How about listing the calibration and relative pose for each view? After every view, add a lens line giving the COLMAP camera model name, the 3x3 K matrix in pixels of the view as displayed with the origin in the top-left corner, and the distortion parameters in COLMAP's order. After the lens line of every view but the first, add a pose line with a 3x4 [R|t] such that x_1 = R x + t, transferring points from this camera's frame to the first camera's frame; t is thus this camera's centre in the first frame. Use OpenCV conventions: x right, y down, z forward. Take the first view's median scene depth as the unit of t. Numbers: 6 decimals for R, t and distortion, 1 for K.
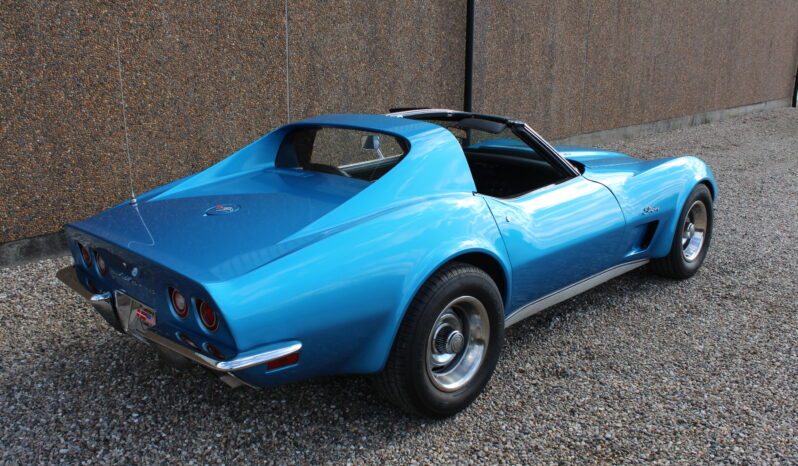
lens RADIAL K [[715.4, 0, 393.5], [0, 715.4, 231.3], [0, 0, 1]] dist [-0.138619, 0.124595]
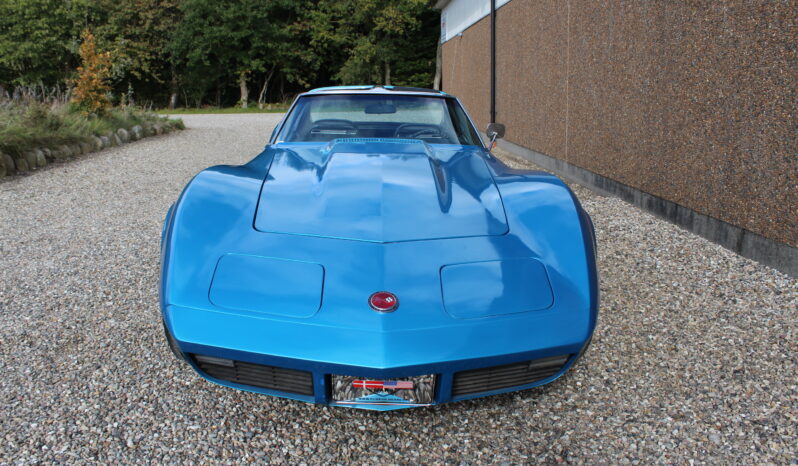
lens RADIAL K [[668.6, 0, 397.3], [0, 668.6, 232.2], [0, 0, 1]] dist [-0.155090, 0.136976]
pose [[-0.680483, 0.152062, -0.716813, 0.625836], [-0.196980, 0.904263, 0.378823, -0.270002], [0.705792, 0.398980, -0.585383, 1.278451]]
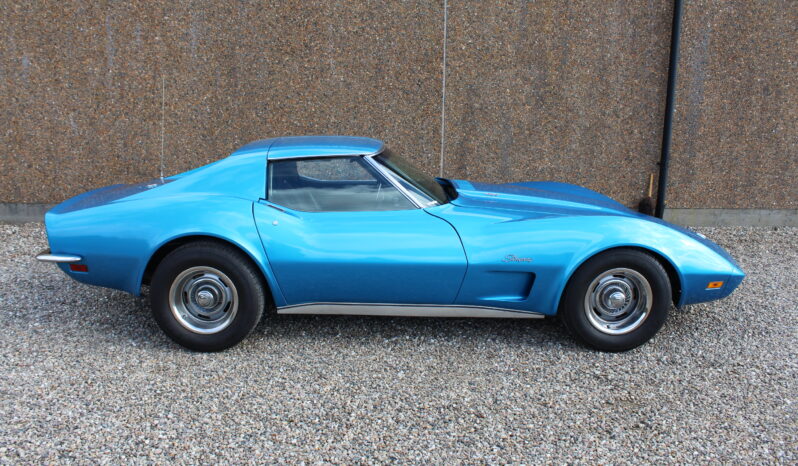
lens RADIAL K [[668.6, 0, 390.8], [0, 668.6, 228.4], [0, 0, 1]] dist [-0.155090, 0.136976]
pose [[0.716337, 0.166146, -0.677685, 0.662230], [-0.197761, 0.979755, 0.031164, -0.051158], [0.669142, 0.111696, 0.734692, 0.160787]]
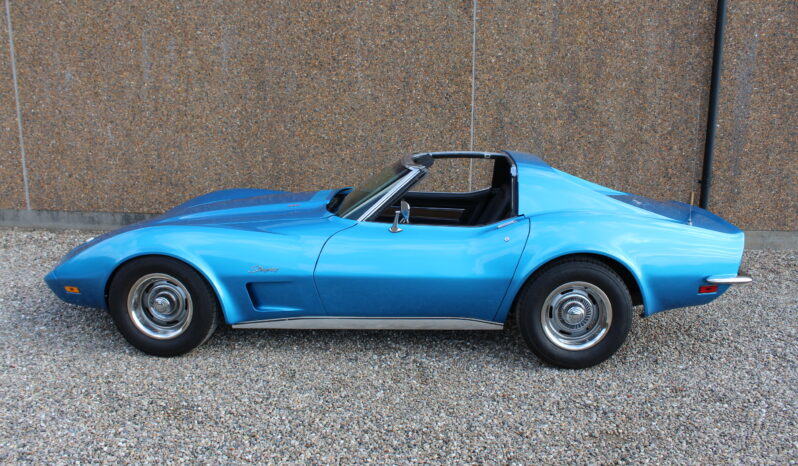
lens RADIAL K [[668.6, 0, 394.7], [0, 668.6, 226.3], [0, 0, 1]] dist [-0.155090, 0.136976]
pose [[0.636135, 0.161903, -0.754400, 0.712568], [-0.216198, 0.975972, 0.027150, -0.069245], [0.740669, 0.145829, 0.655853, 0.242163]]
